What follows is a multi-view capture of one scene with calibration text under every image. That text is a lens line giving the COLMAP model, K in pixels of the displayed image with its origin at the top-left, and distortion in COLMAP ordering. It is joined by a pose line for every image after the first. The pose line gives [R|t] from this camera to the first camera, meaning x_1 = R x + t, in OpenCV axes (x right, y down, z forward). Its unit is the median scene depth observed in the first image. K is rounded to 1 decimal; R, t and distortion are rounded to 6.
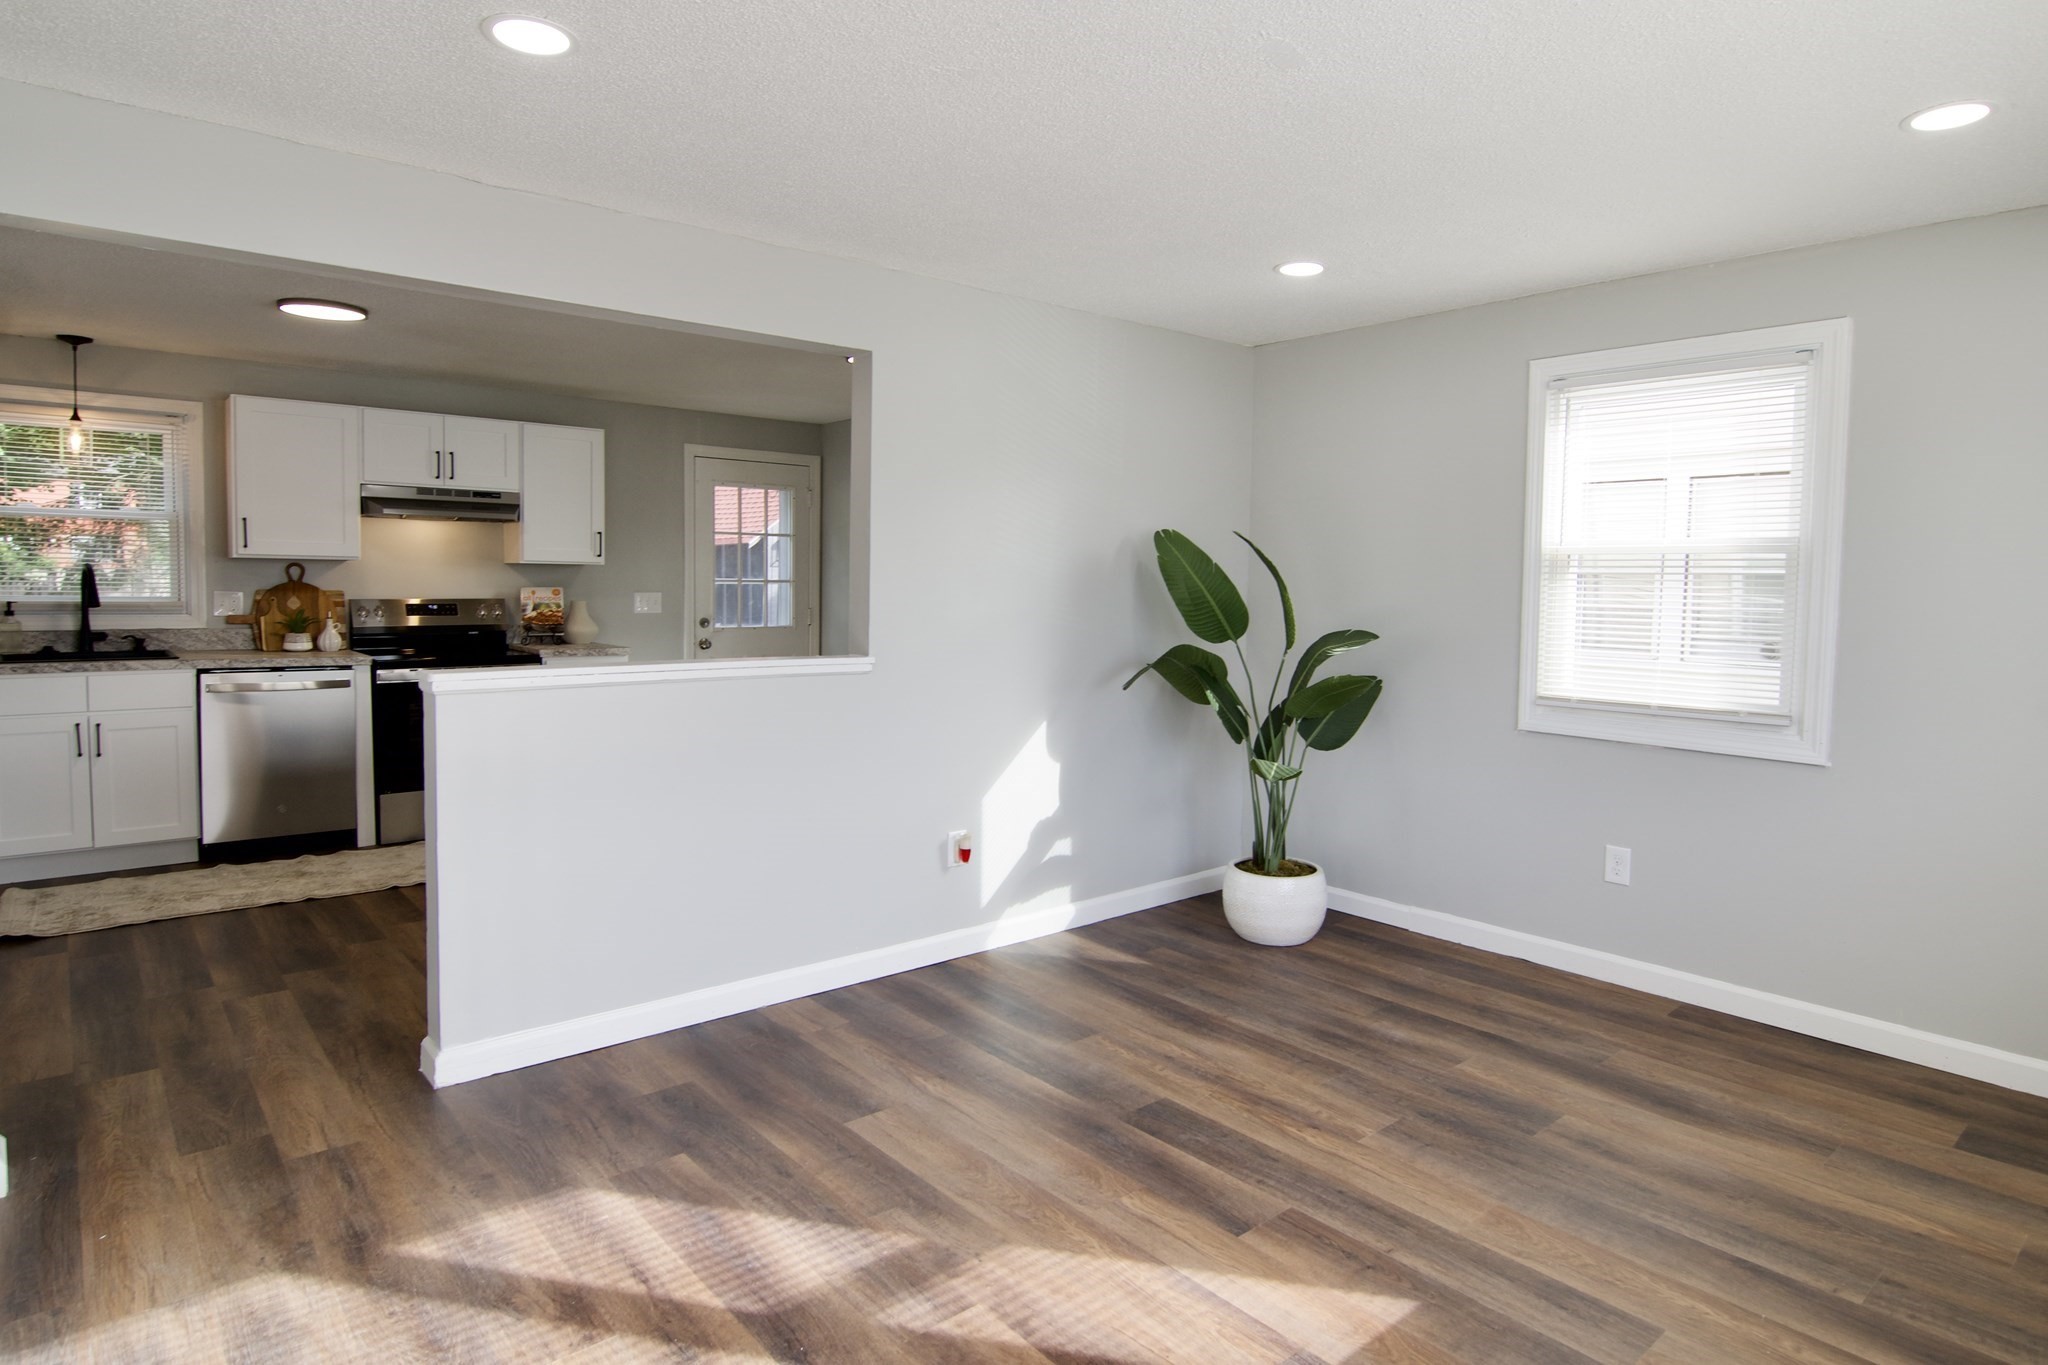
lens RADIAL K [[1142.6, 0, 1025.2], [0, 1142.6, 646.7], [0, 0, 1]] dist [-0.008418, -0.004261]
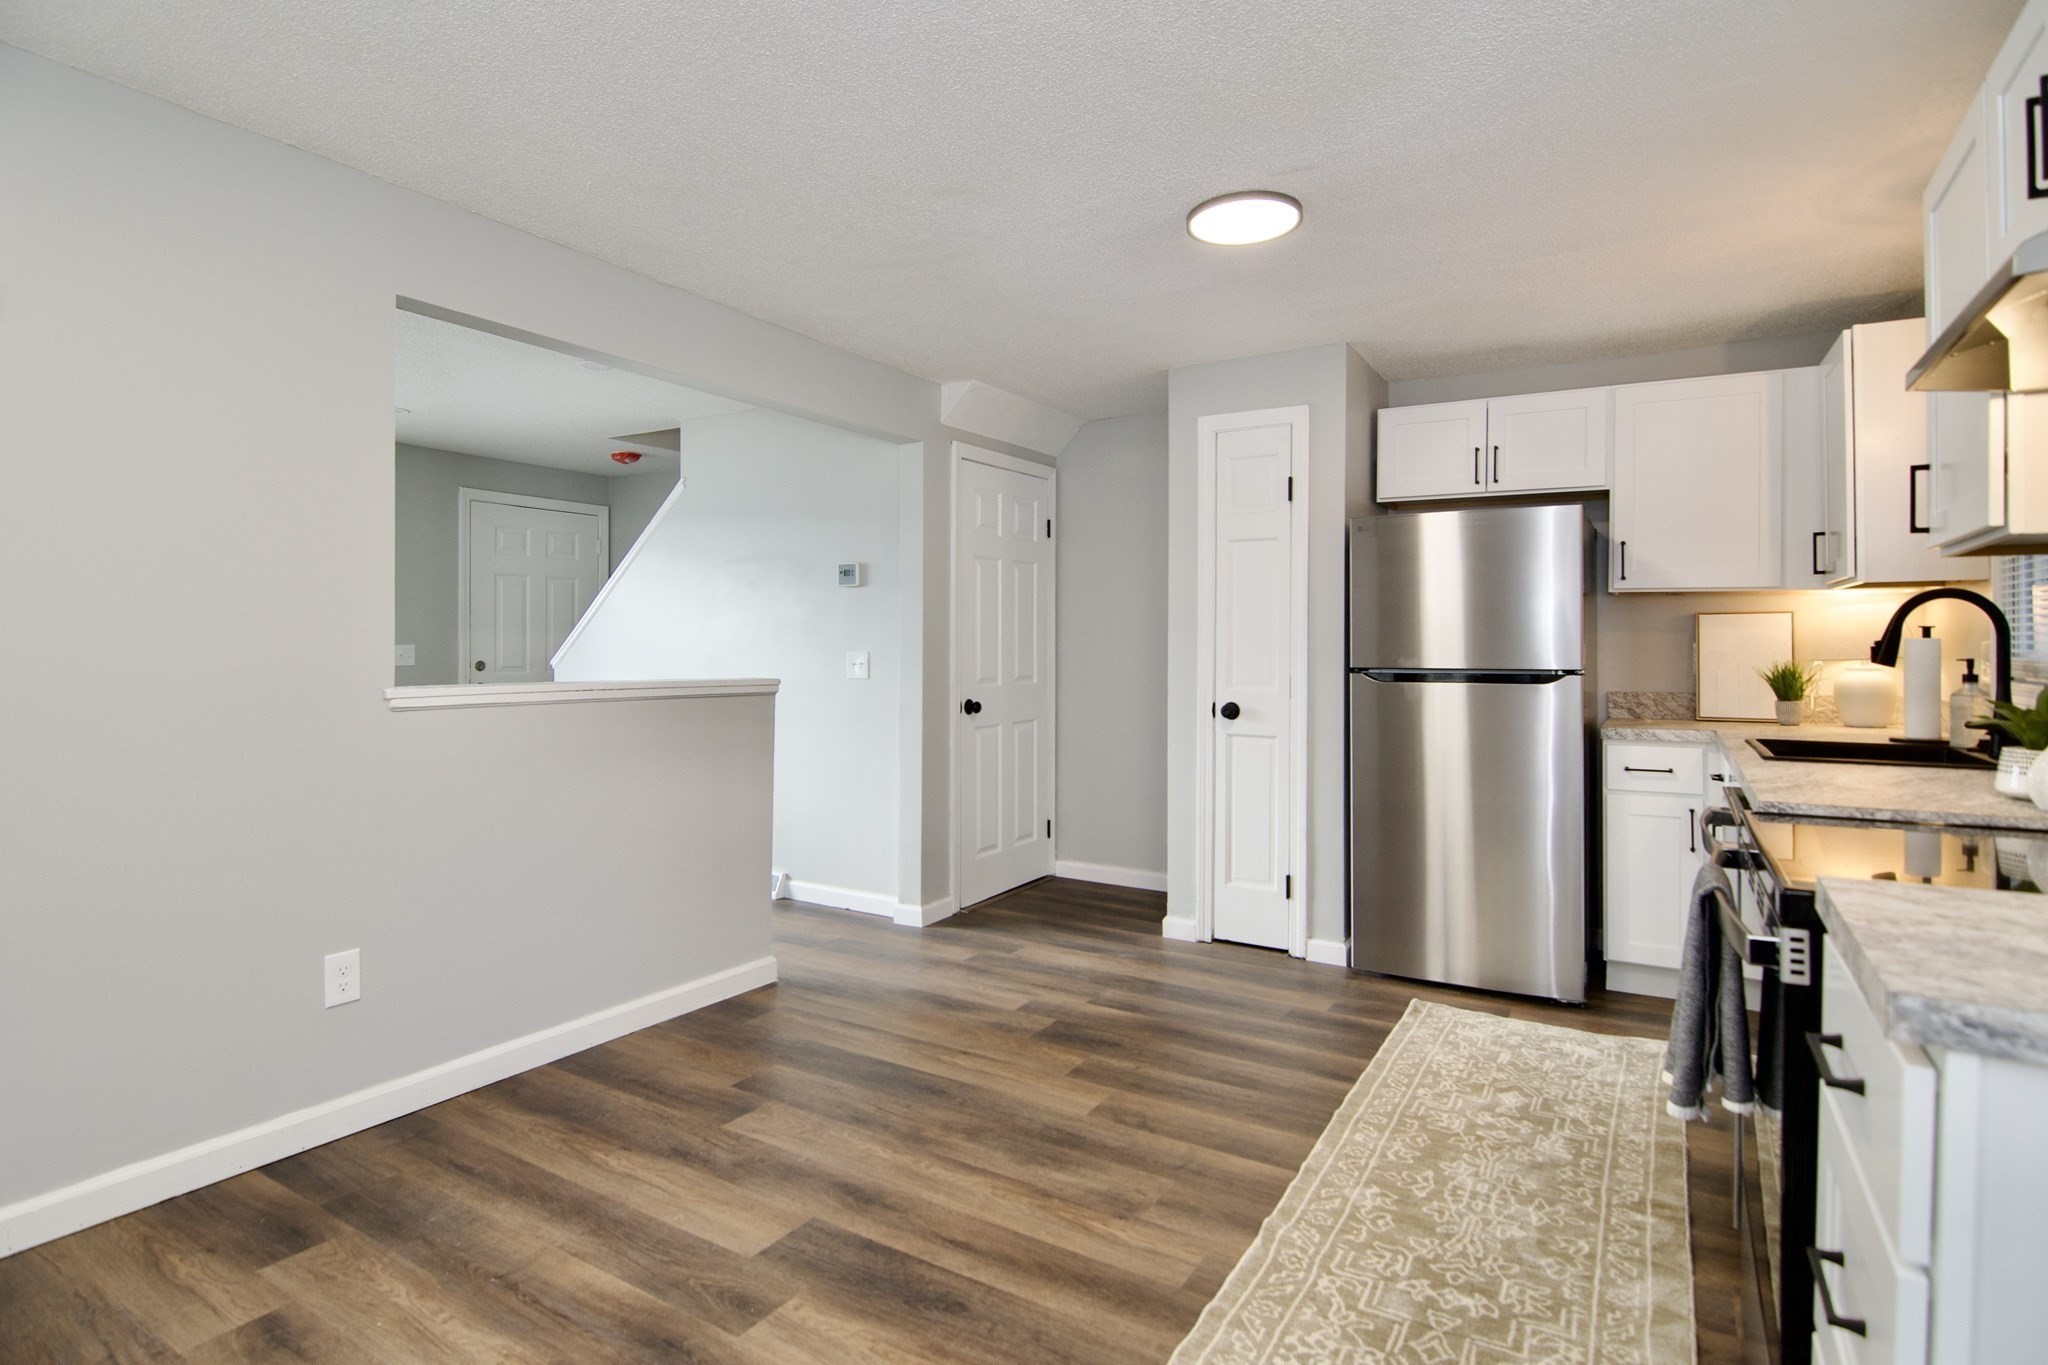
lens RADIAL K [[1043.0, 0, 1022.2], [0, 1043.0, 669.6], [0, 0, 1]] dist [-0.002871, -0.011657]
pose [[-0.951683, -0.021532, -0.306327, -0.324497], [-0.044272, 0.996738, 0.067481, -0.061249], [0.303875, 0.077783, -0.949532, 1.686982]]
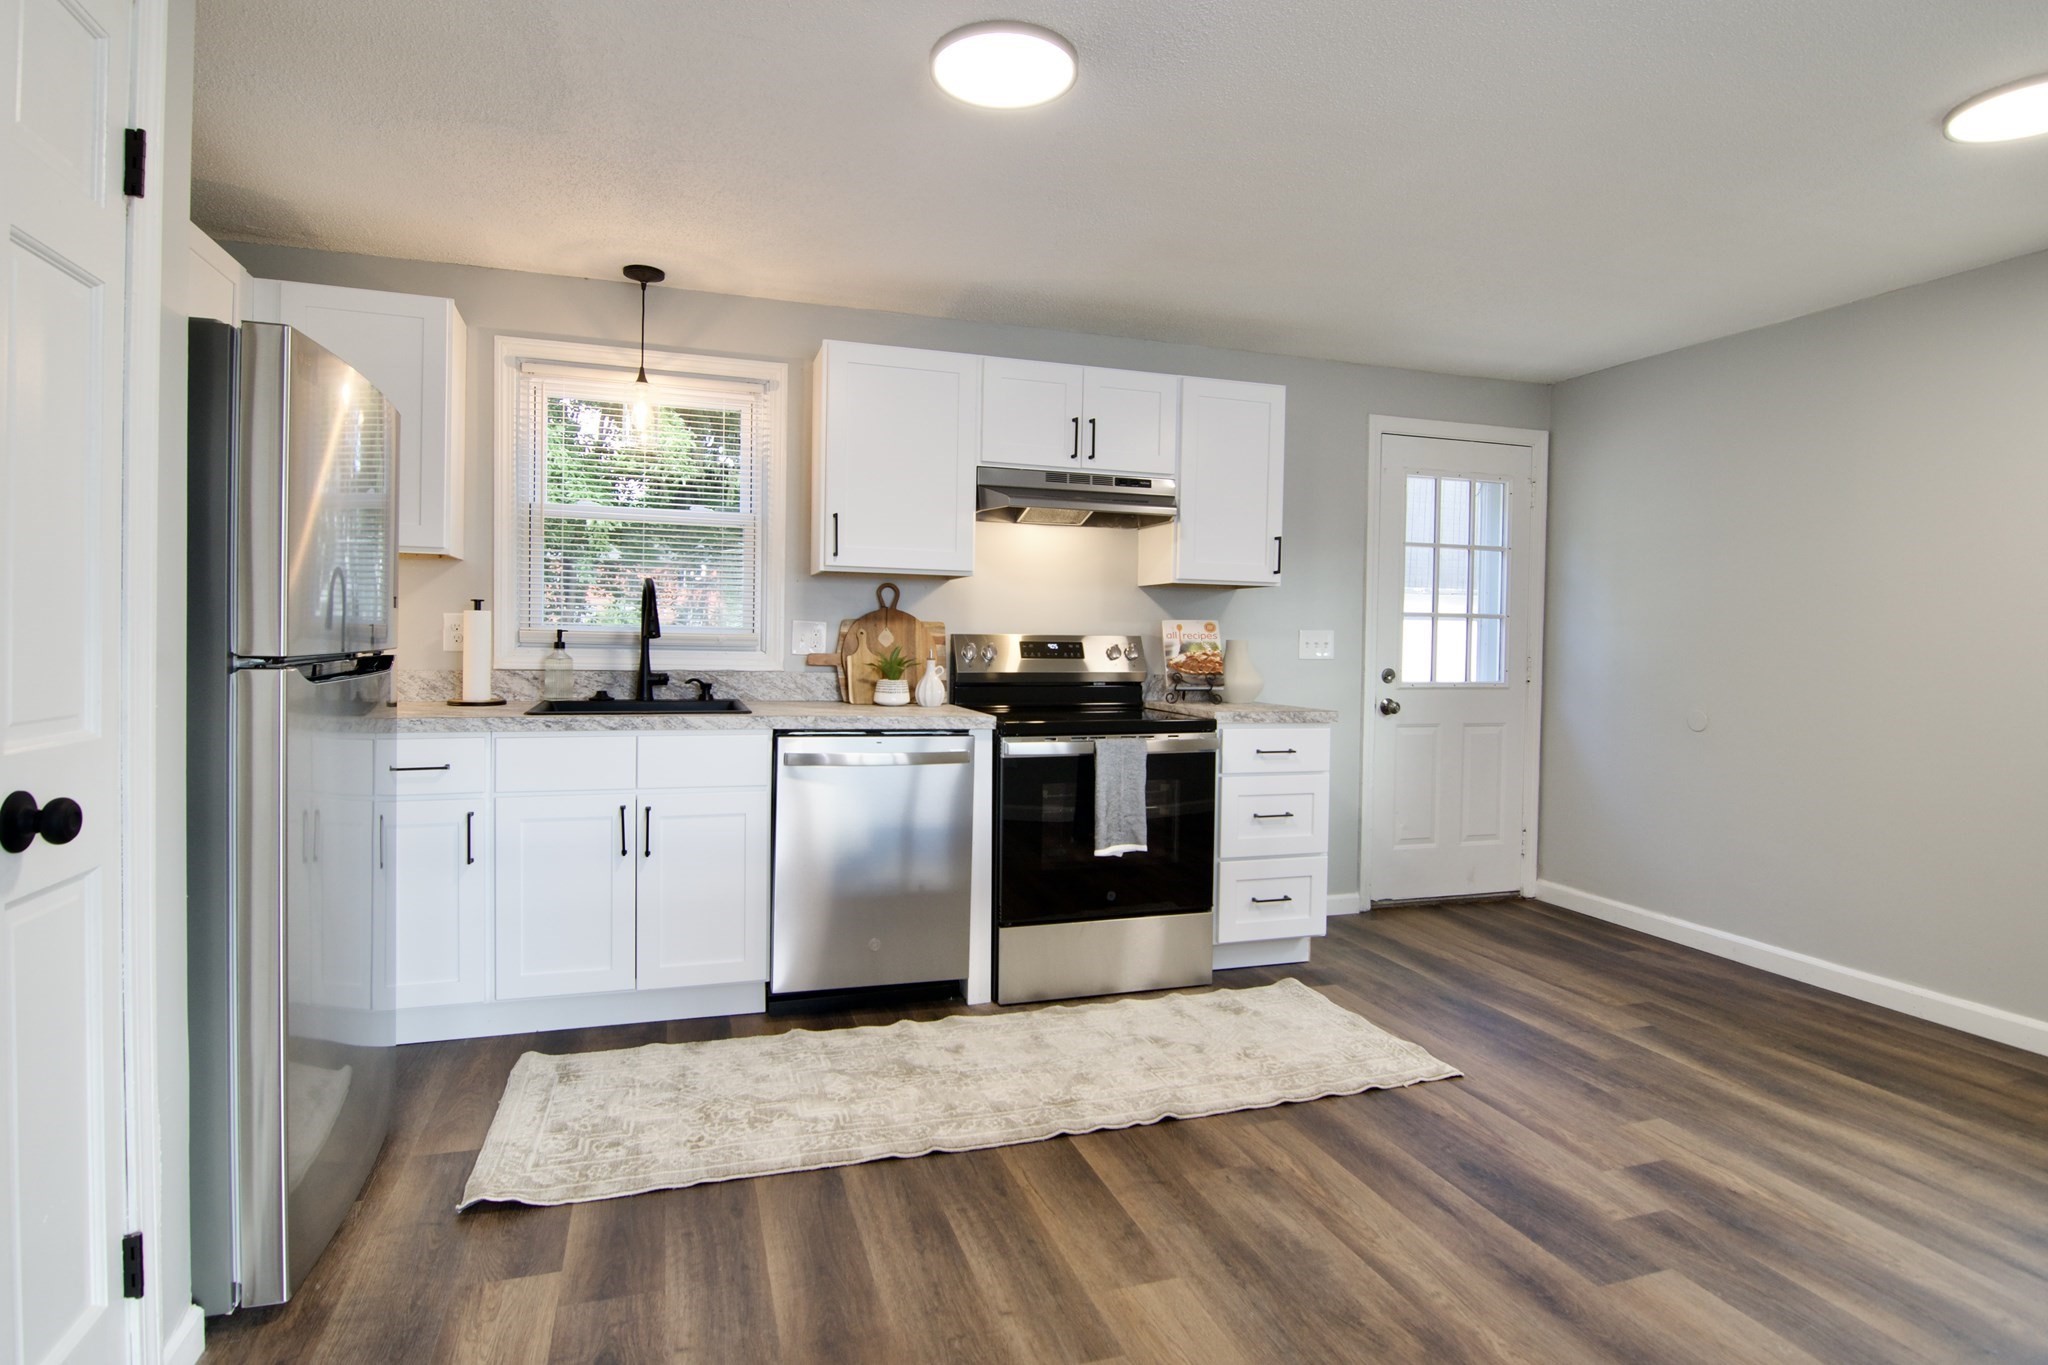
lens RADIAL K [[1028.7, 0, 984.6], [0, 1028.7, 654.7], [0, 0, 1]] dist [-0.000069, -0.011557]
pose [[0.916984, 0.003141, -0.398912, -0.464689], [-0.023344, 0.998678, -0.045797, 0.000675], [0.398241, 0.051308, 0.915845, 0.612239]]
